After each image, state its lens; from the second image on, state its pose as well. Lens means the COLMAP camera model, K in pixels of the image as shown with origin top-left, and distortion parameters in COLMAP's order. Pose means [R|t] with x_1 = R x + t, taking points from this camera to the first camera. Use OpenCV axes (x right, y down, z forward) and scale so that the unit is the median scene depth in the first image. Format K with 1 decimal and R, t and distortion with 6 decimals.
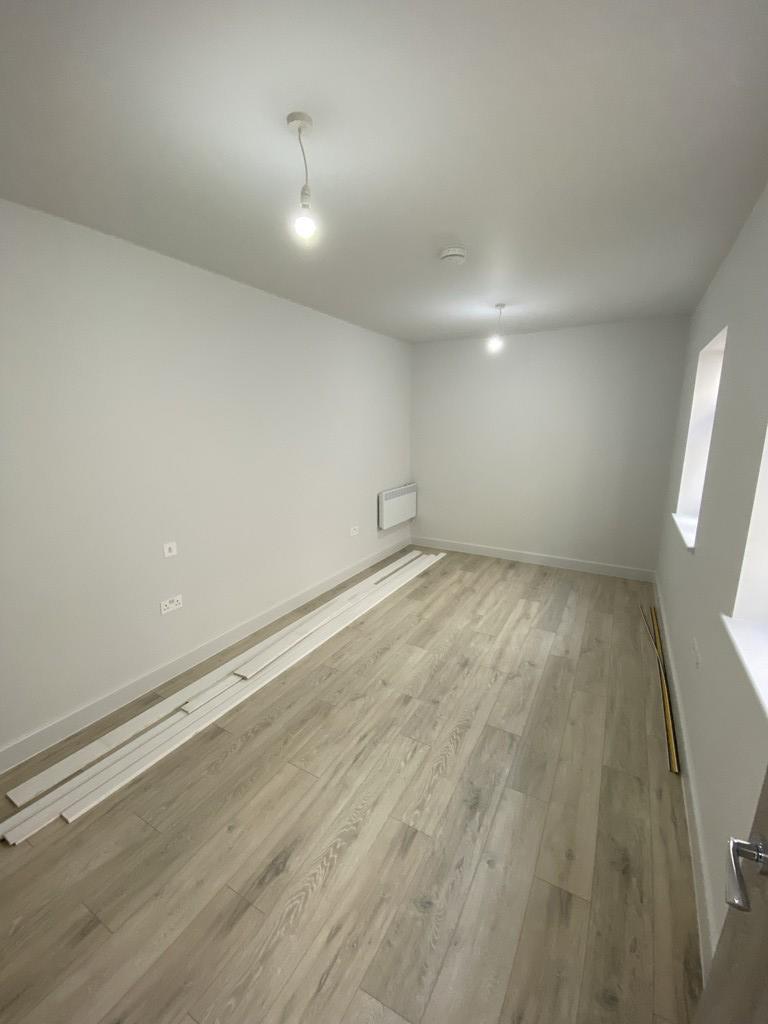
lens RADIAL K [[411.8, 0, 387.6], [0, 411.8, 510.7], [0, 0, 1]] dist [0.032452, -0.025688]
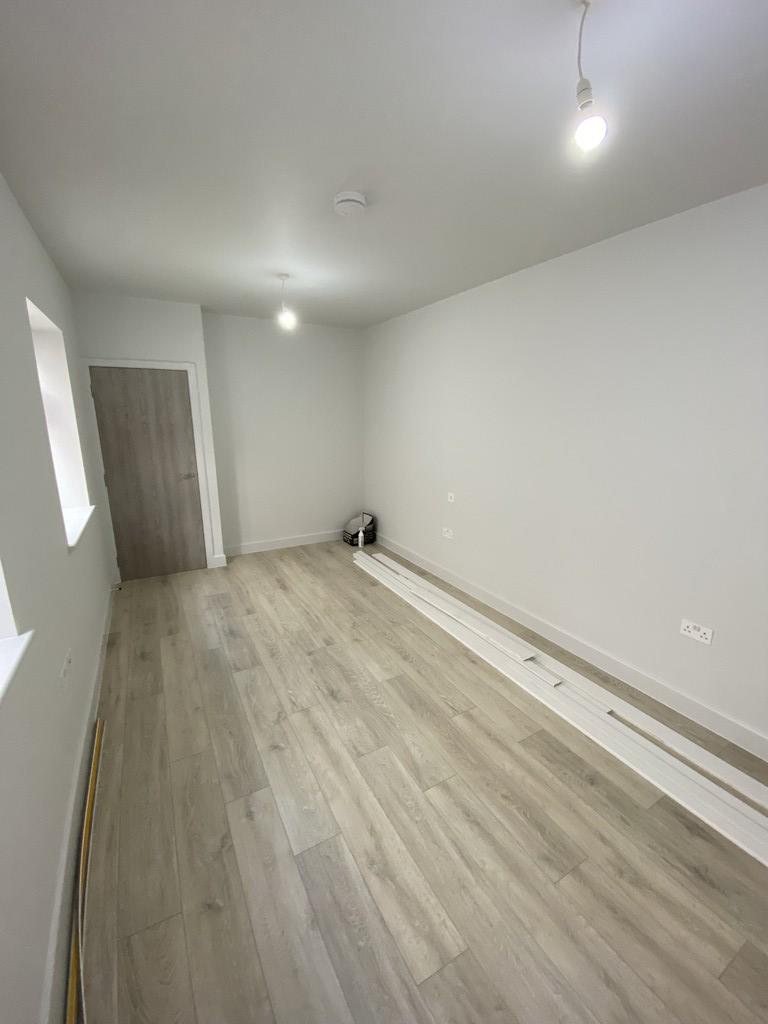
lens RADIAL K [[411.8, 0, 387.6], [0, 411.8, 510.7], [0, 0, 1]] dist [0.032452, -0.025688]
pose [[-0.508625, 0.202496, -0.836837, 0.787680], [-0.184973, 0.923554, 0.335905, -0.296316], [0.840884, 0.325642, -0.432286, 1.371435]]
